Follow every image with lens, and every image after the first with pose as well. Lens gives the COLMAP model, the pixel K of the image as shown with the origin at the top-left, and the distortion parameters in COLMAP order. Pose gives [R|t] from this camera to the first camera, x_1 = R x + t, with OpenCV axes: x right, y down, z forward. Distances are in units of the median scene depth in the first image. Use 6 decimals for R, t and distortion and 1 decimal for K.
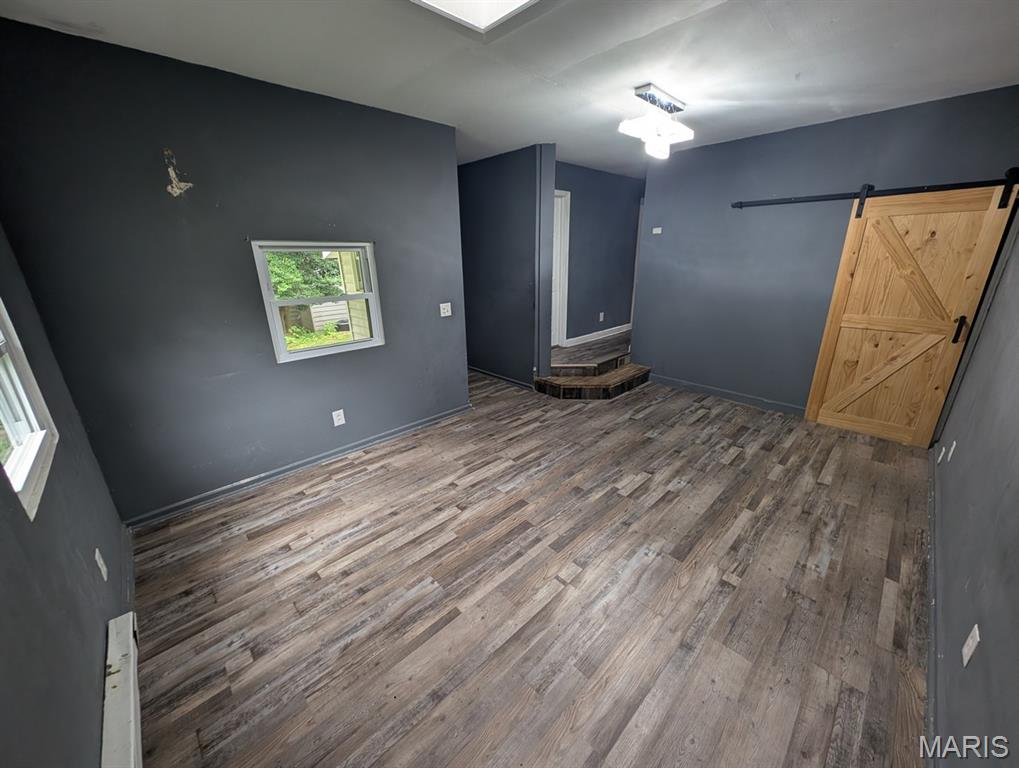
lens RADIAL K [[381.7, 0, 507.8], [0, 381.7, 381.4], [0, 0, 1]] dist [0.019262, -0.009394]
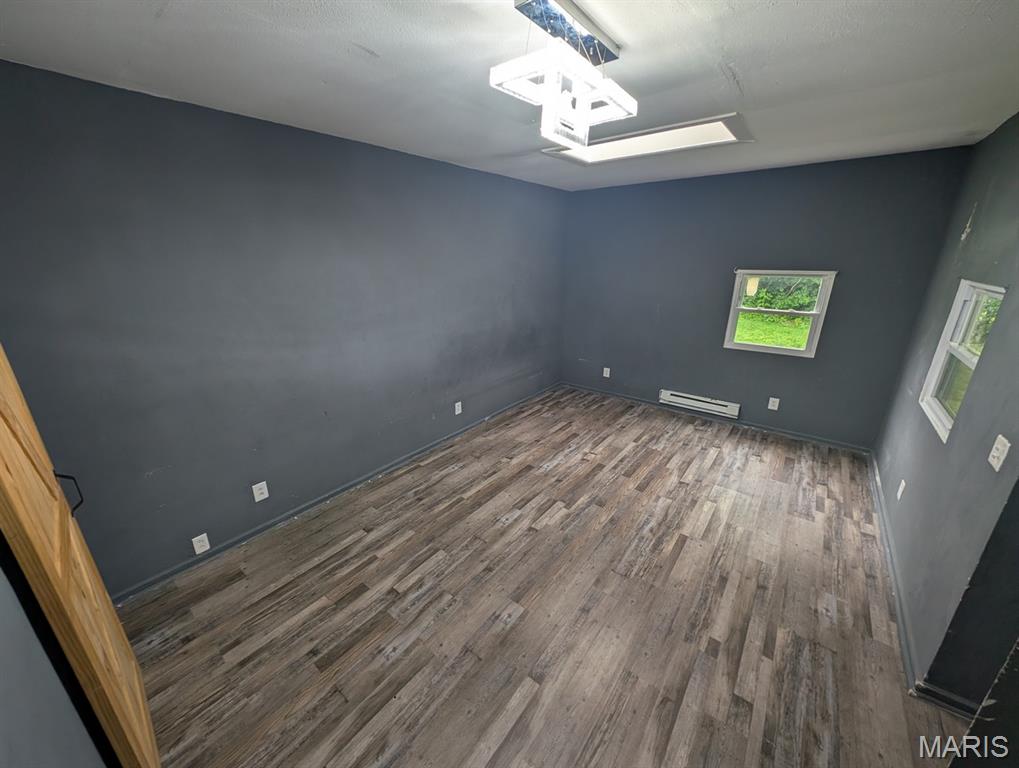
lens RADIAL K [[381.7, 0, 507.8], [0, 381.7, 381.4], [0, 0, 1]] dist [0.019262, -0.009394]
pose [[-0.990770, 0.058599, -0.122230, 0.557964], [-0.026532, 0.800448, 0.598815, -0.651479], [0.132929, 0.596531, -0.791505, 1.616415]]
